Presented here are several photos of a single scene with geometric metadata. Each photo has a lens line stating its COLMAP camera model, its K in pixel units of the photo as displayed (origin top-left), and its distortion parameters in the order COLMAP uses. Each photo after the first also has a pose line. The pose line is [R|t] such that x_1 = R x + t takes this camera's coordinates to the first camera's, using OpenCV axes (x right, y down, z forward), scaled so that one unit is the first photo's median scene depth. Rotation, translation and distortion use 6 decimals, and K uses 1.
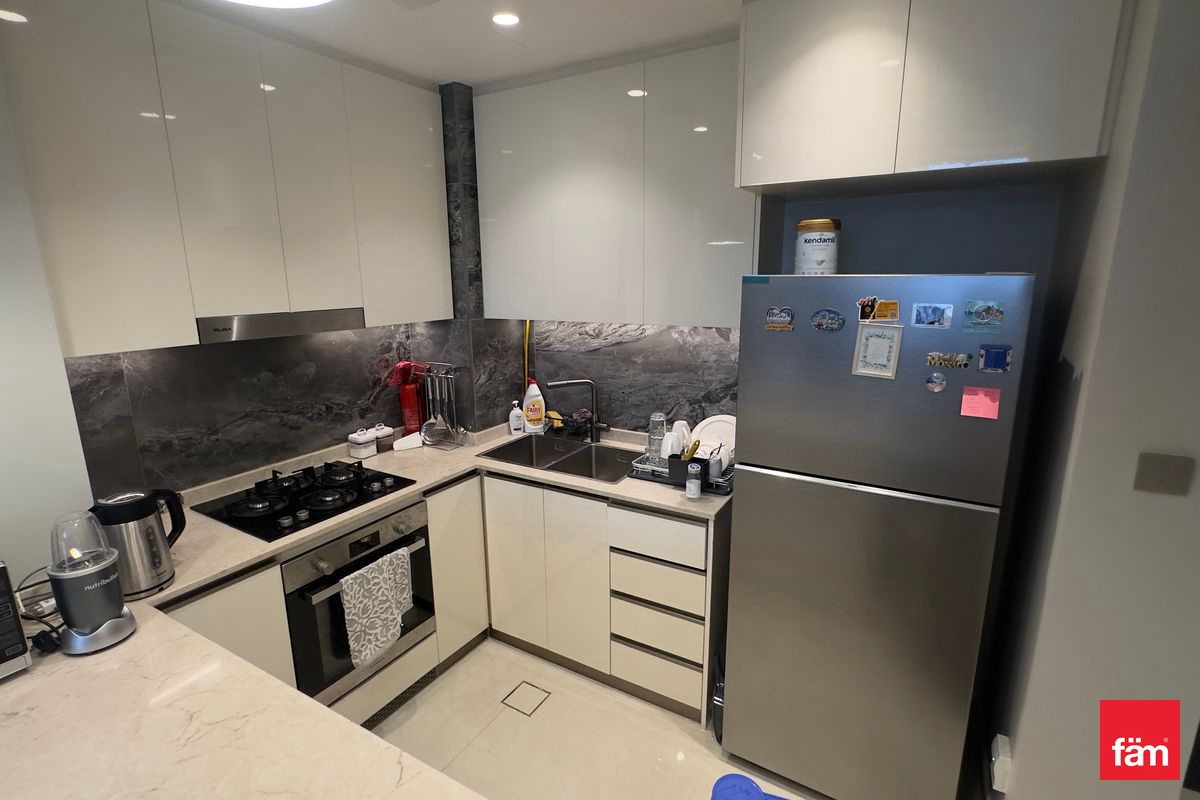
lens RADIAL K [[571.5, 0, 602.2], [0, 571.5, 399.1], [0, 0, 1]] dist [-0.003723, -0.000171]
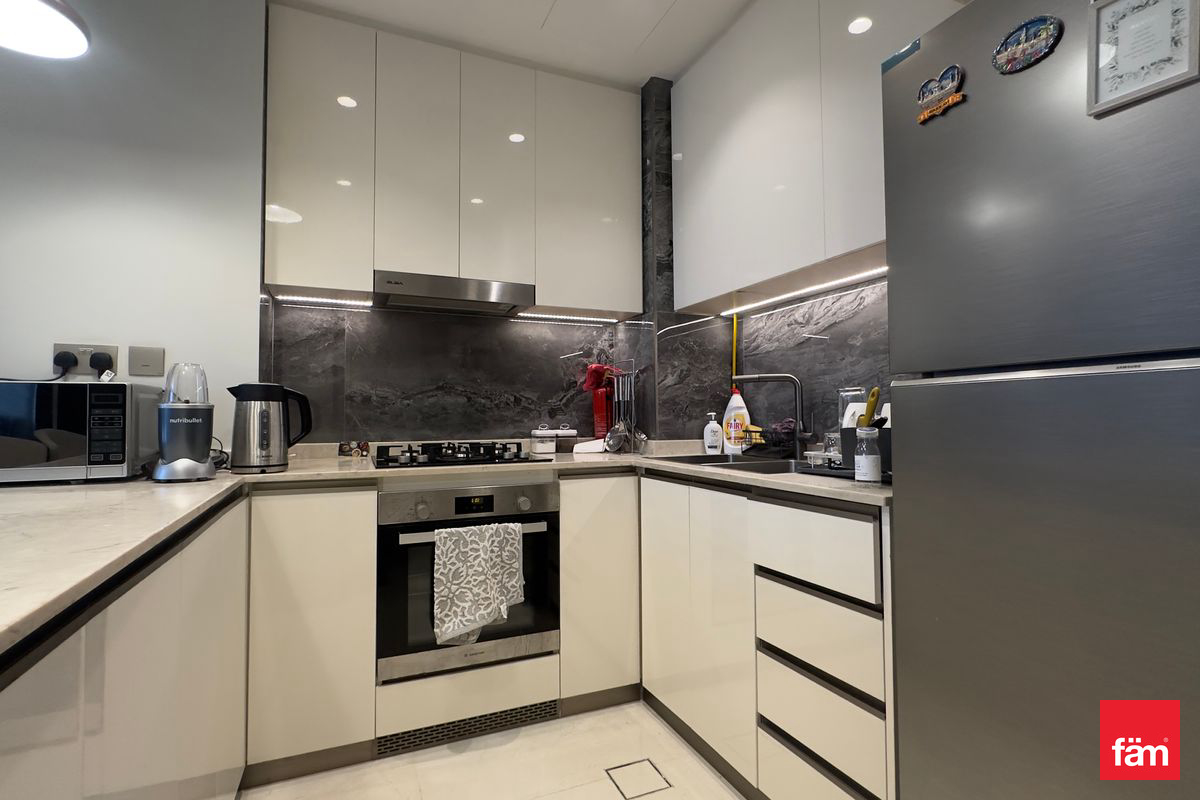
lens RADIAL K [[571.5, 0, 602.2], [0, 571.5, 399.1], [0, 0, 1]] dist [-0.003723, -0.000171]
pose [[0.811395, -0.019022, -0.584189, 0.232354], [-0.127916, 0.969463, -0.209233, 0.202347], [0.570330, 0.244498, 0.784184, 0.279729]]
